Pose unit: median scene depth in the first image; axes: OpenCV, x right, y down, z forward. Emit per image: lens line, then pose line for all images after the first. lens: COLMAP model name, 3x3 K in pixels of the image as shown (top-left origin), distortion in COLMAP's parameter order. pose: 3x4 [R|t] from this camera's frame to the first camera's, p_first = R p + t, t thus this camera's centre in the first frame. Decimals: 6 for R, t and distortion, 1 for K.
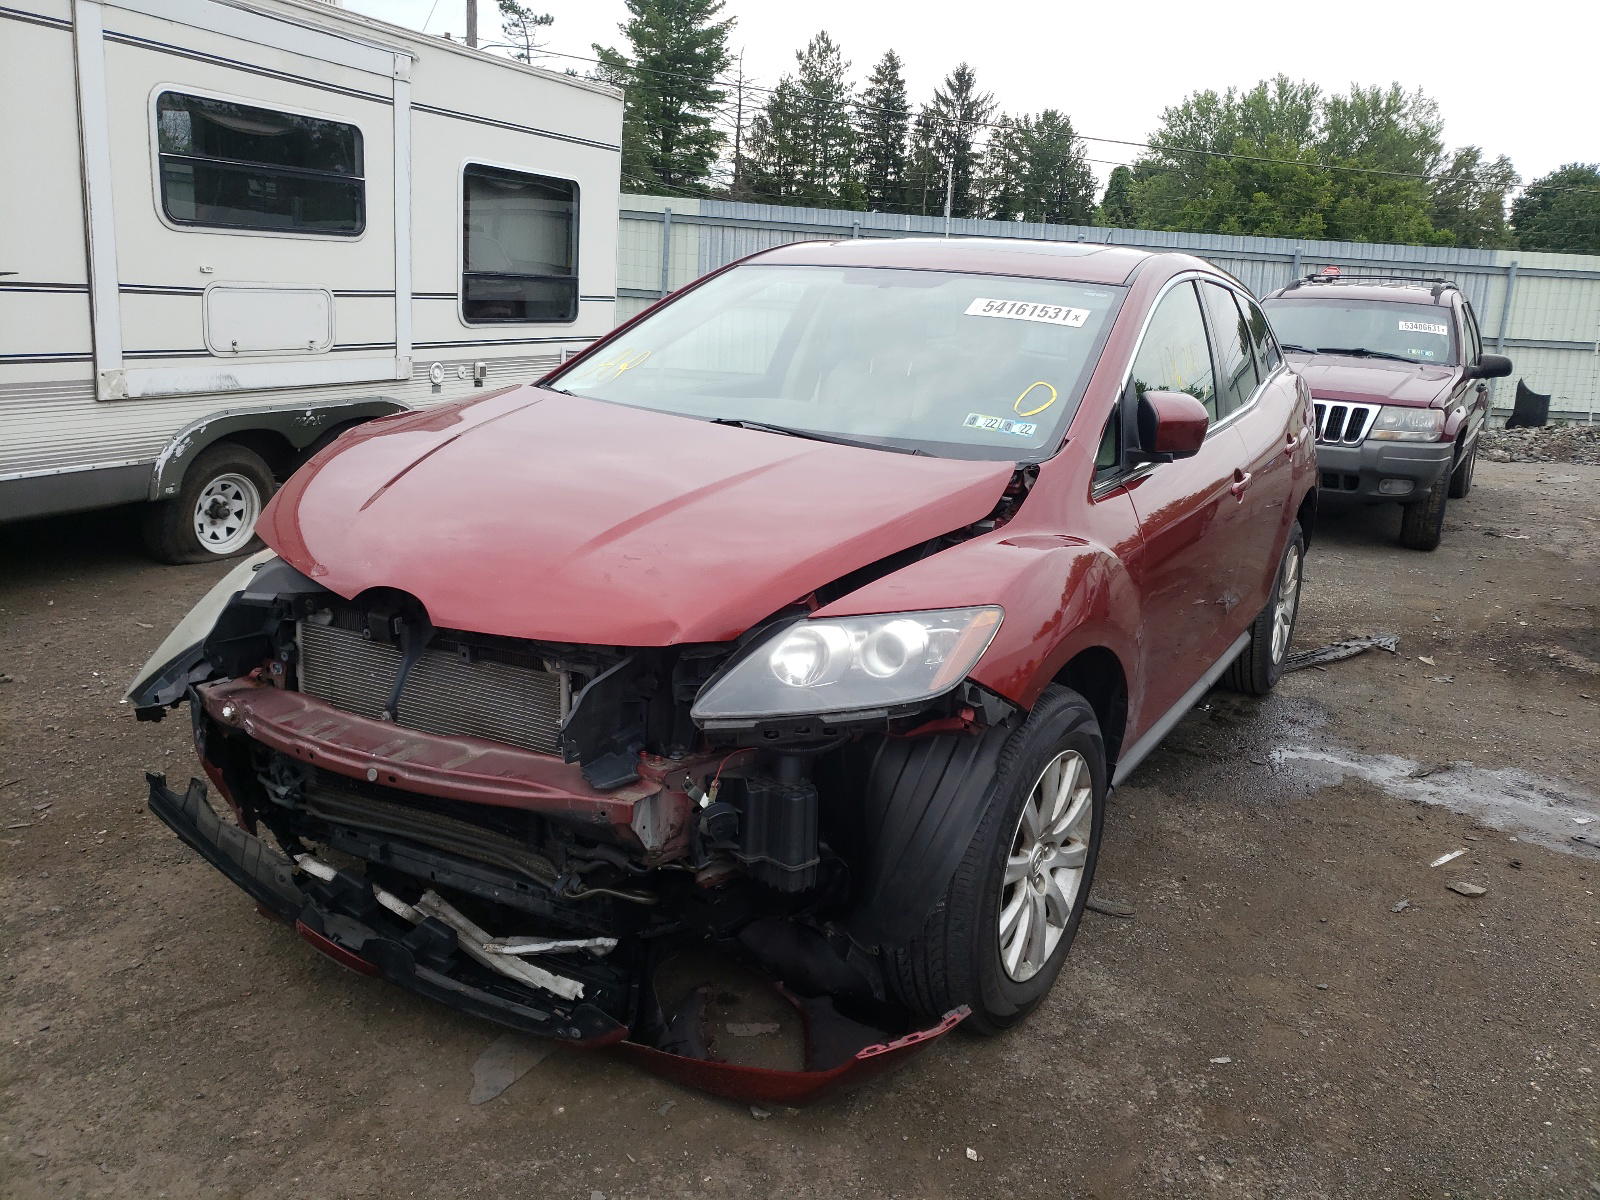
lens RADIAL K [[1202.7, 0, 801.3], [0, 1202.7, 603.2], [0, 0, 1]] dist [0.019810, -0.002433]
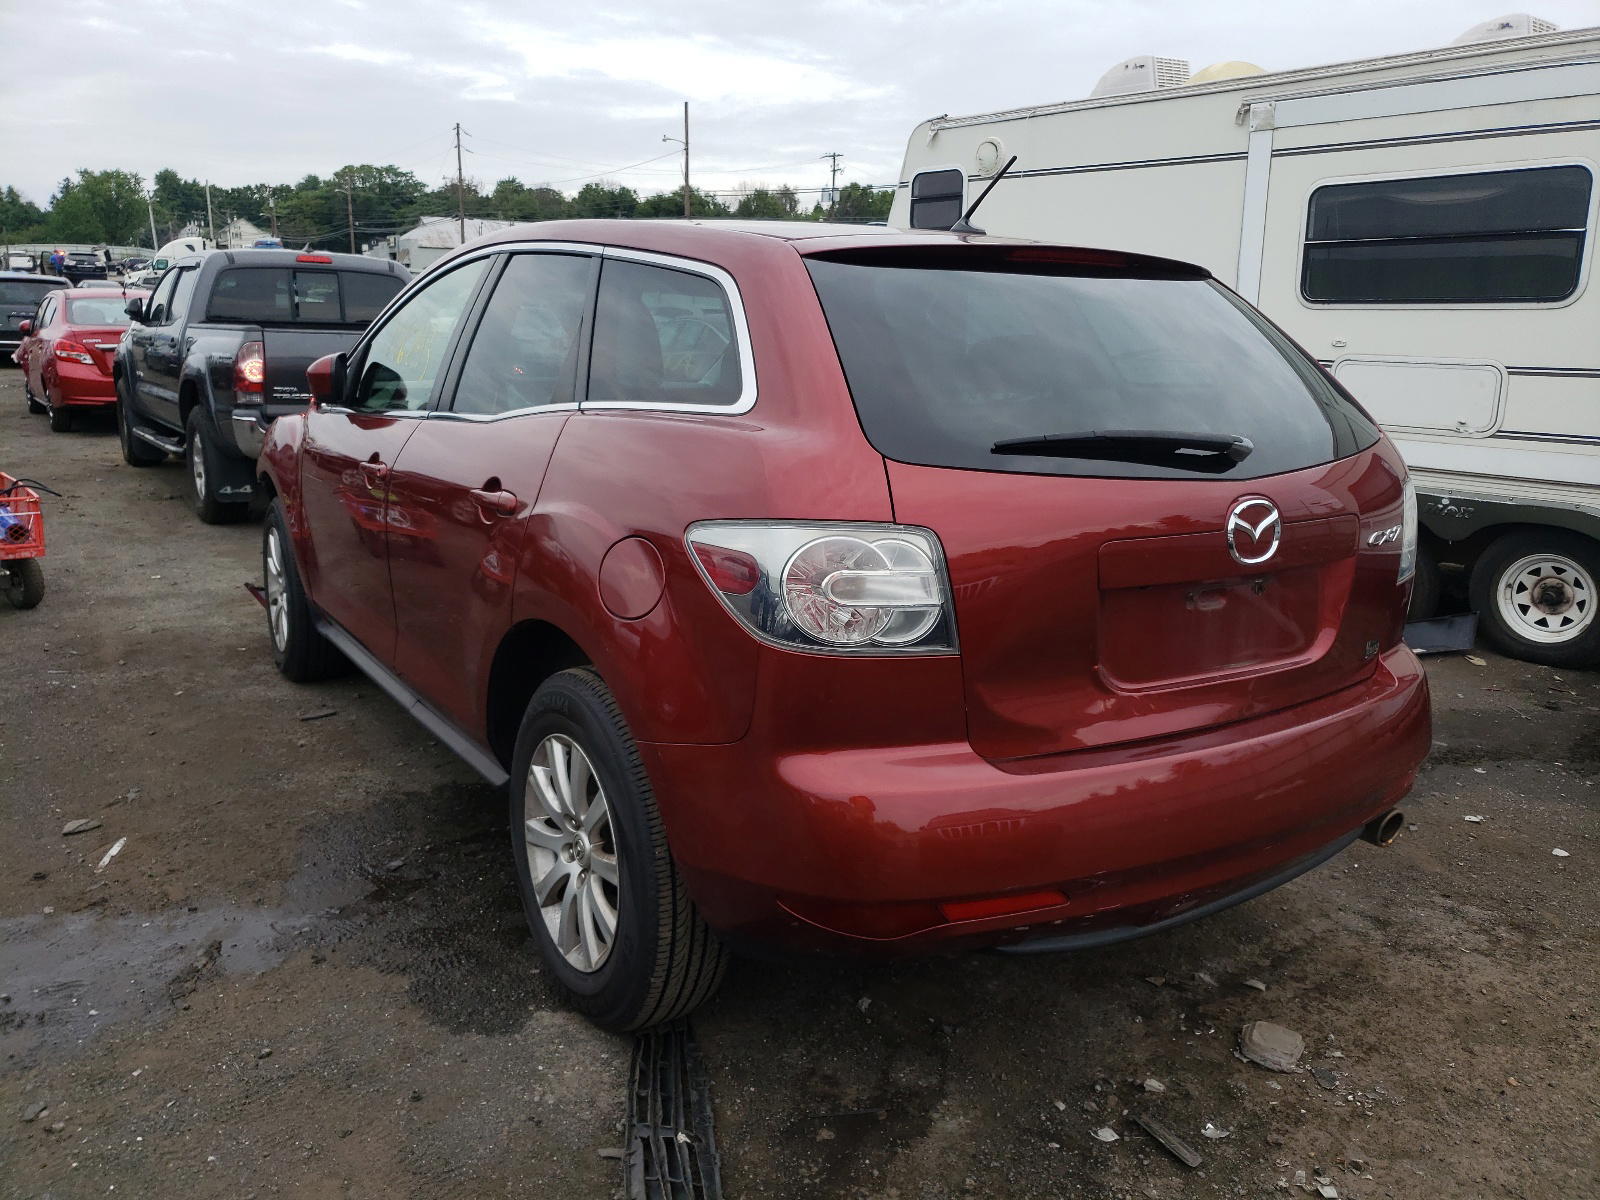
lens RADIAL K [[1202.7, 0, 799.6], [0, 1202.7, 585.3], [0, 0, 1]] dist [0.019810, -0.002433]
pose [[-0.417577, 0.128965, -0.899443, 0.726719], [-0.285608, 0.921076, 0.264664, -0.239808], [0.862587, 0.367406, -0.347787, 1.102259]]
